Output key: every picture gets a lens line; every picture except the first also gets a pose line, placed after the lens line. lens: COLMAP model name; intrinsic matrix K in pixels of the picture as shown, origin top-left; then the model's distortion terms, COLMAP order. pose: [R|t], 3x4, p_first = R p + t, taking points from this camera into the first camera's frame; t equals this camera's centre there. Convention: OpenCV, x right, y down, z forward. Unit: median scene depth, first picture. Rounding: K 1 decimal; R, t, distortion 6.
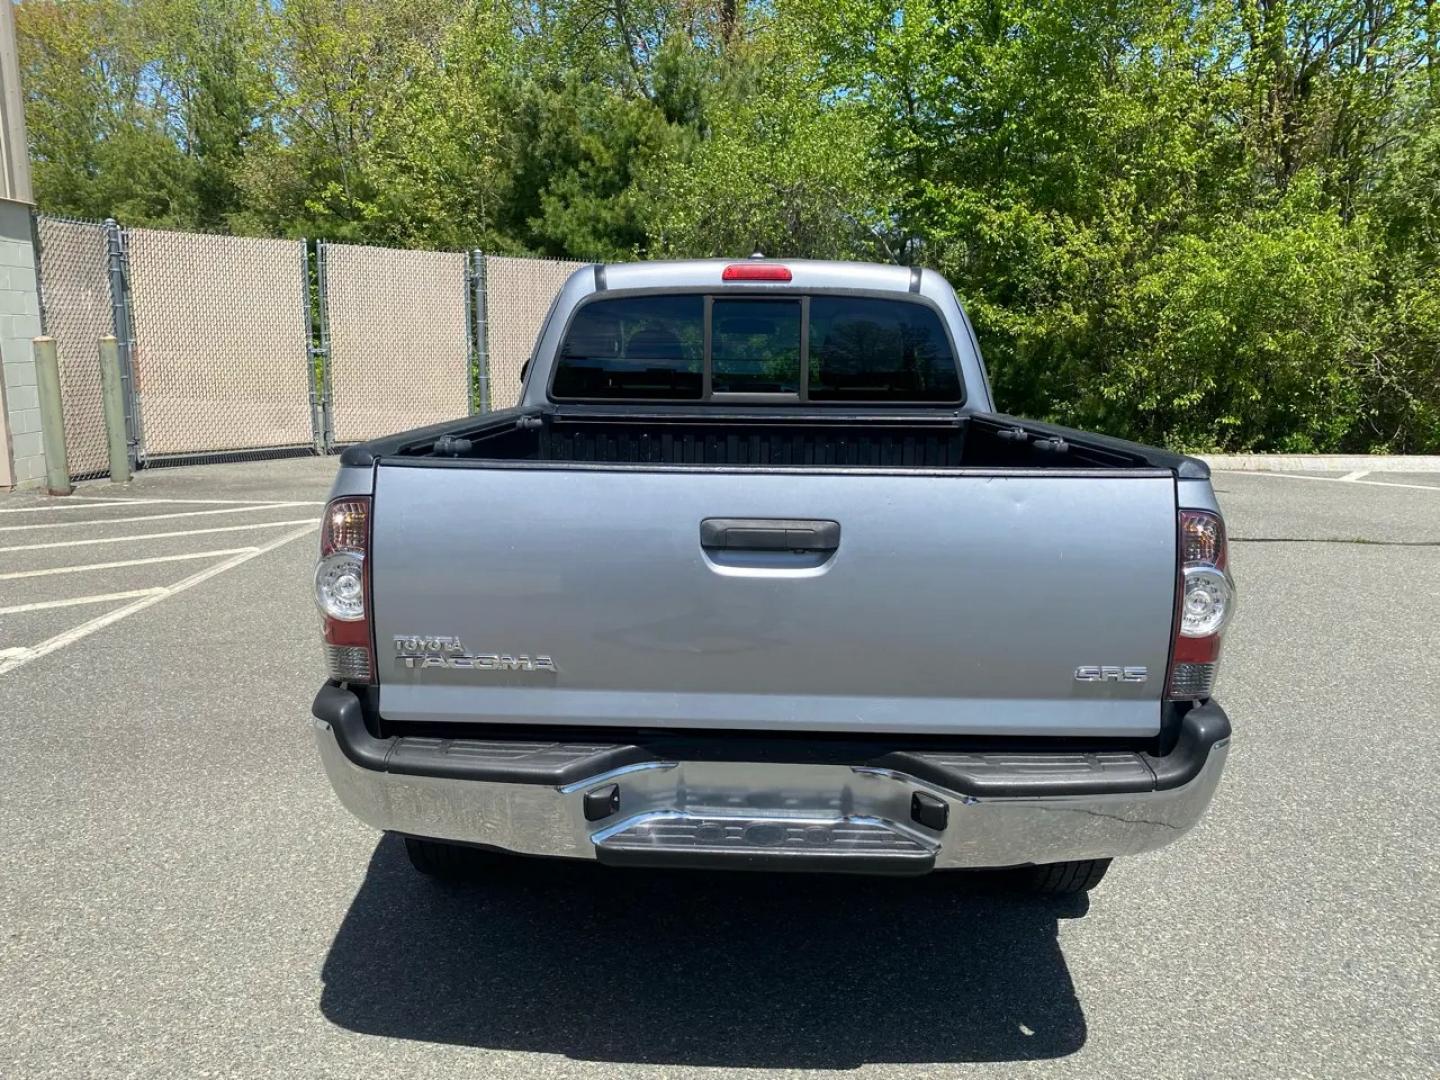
lens RADIAL K [[1195.0, 0, 720.0], [0, 1195.0, 540.0], [0, 0, 1]] dist [0.005723, 0.000841]
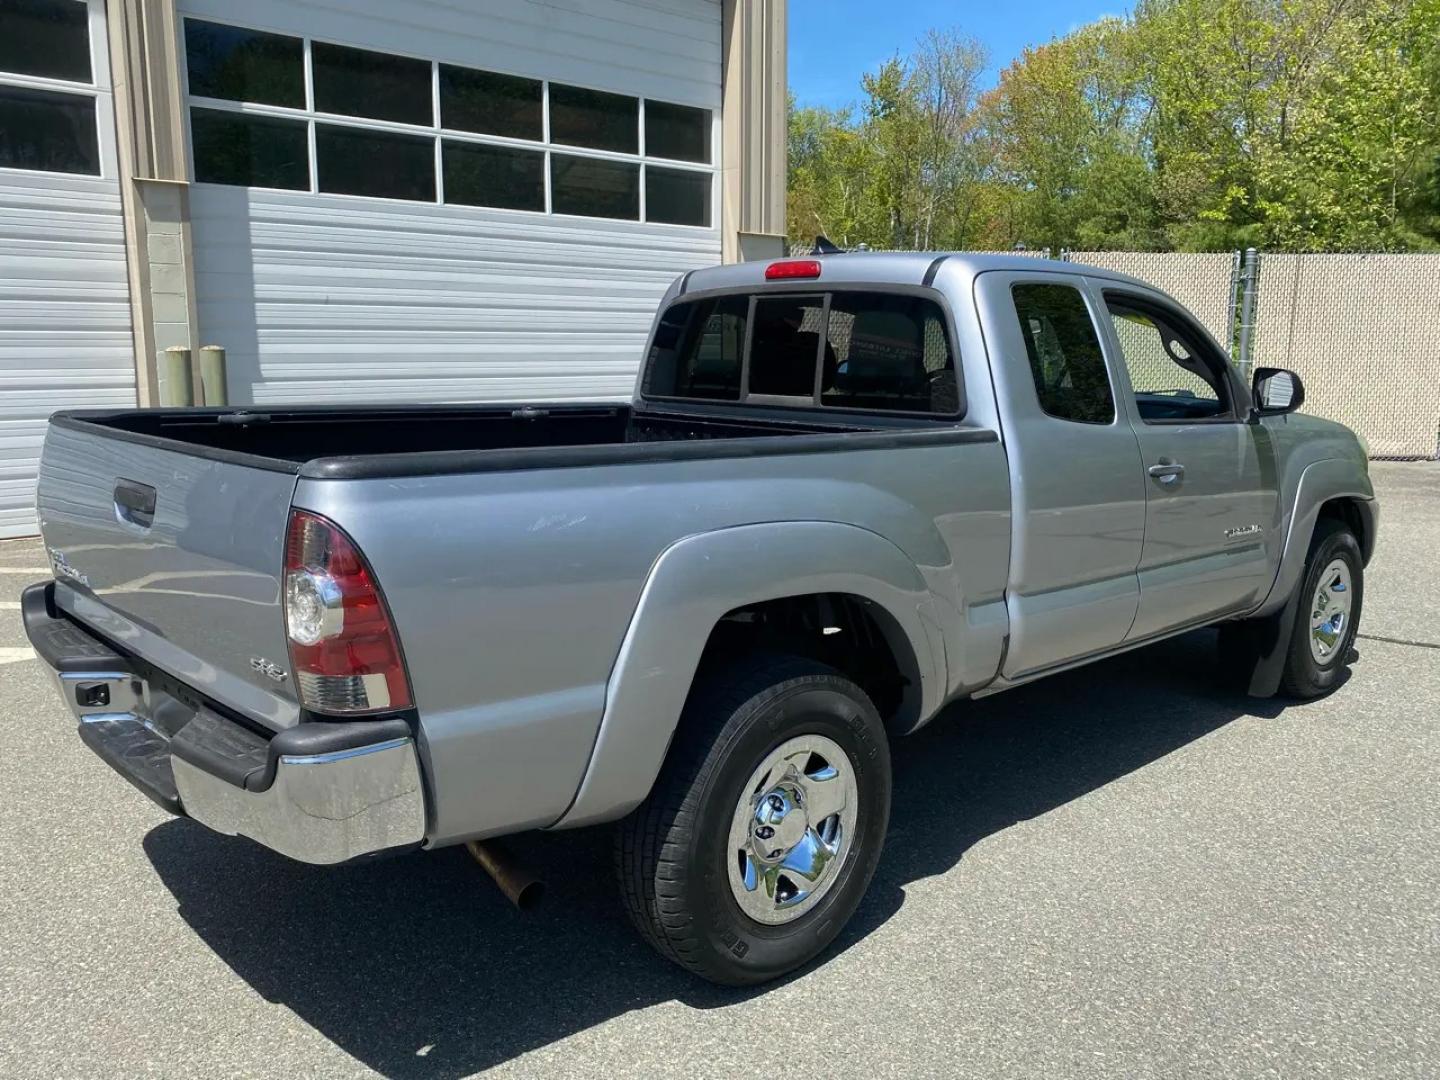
lens RADIAL K [[1195.0, 0, 720.0], [0, 1195.0, 540.0], [0, 0, 1]] dist [0.005723, 0.000841]
pose [[0.699109, 0.111633, -0.706247, 0.683230], [-0.117030, 0.992282, 0.040998, -0.042649], [0.705373, 0.053990, 0.706777, 0.298004]]
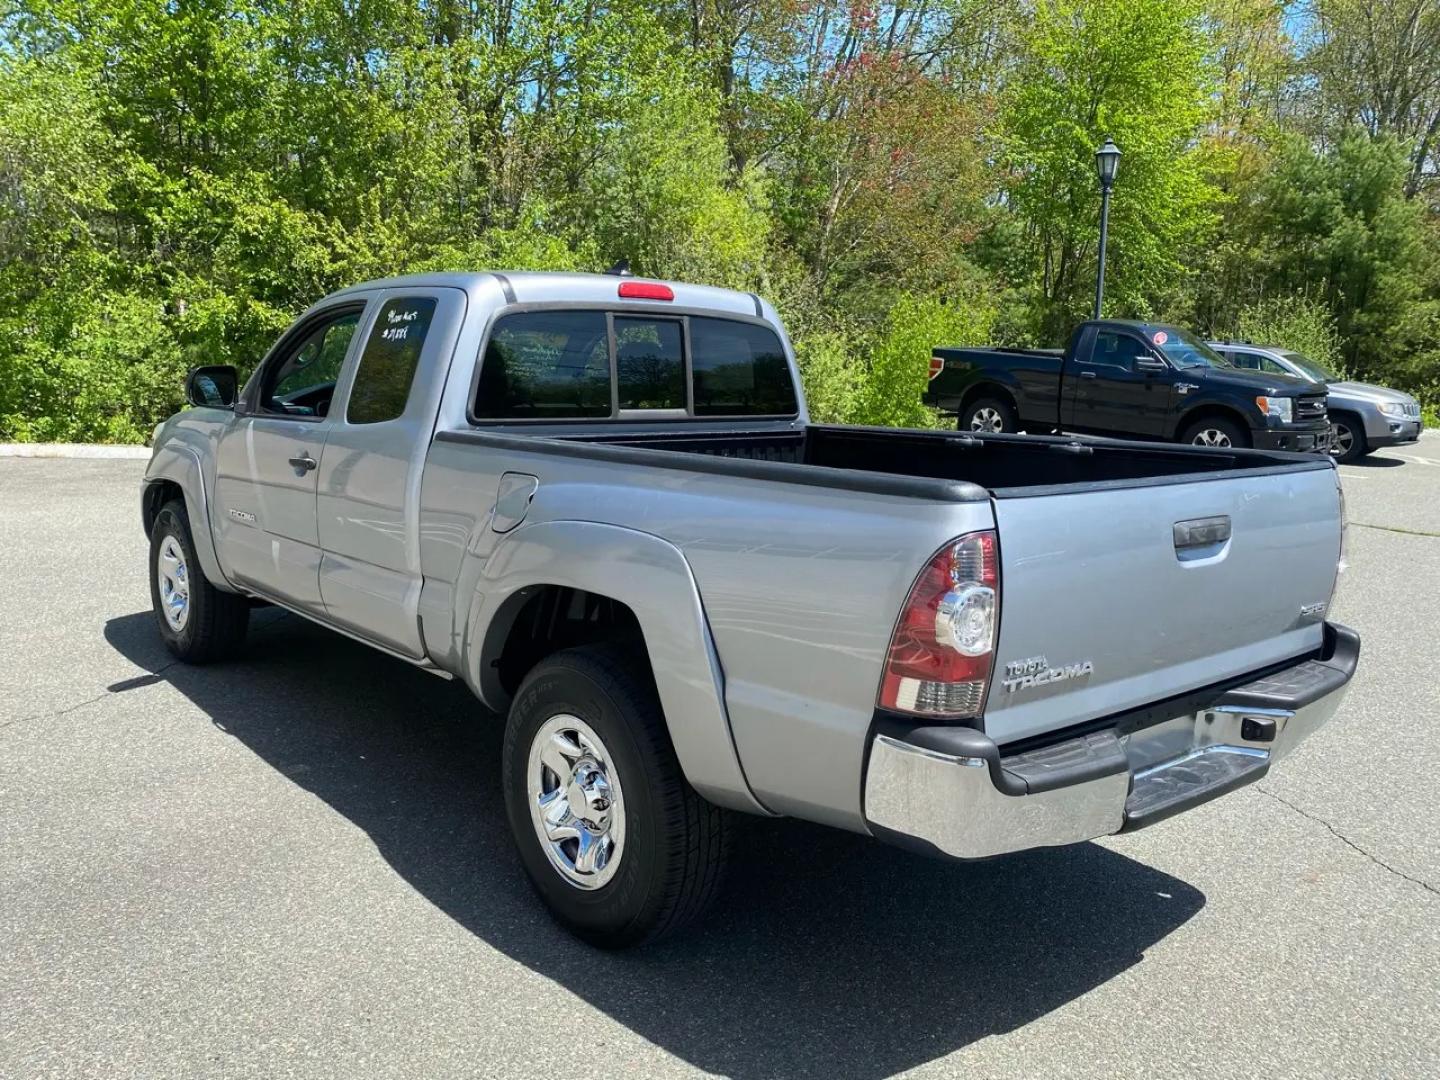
lens RADIAL K [[1195.0, 0, 720.0], [0, 1195.0, 540.0], [0, 0, 1]] dist [0.005723, 0.000841]
pose [[0.746289, -0.090850, 0.659393, -0.605119], [0.088870, 0.995372, 0.036559, -0.045543], [-0.659663, 0.031317, 0.750909, 0.206491]]
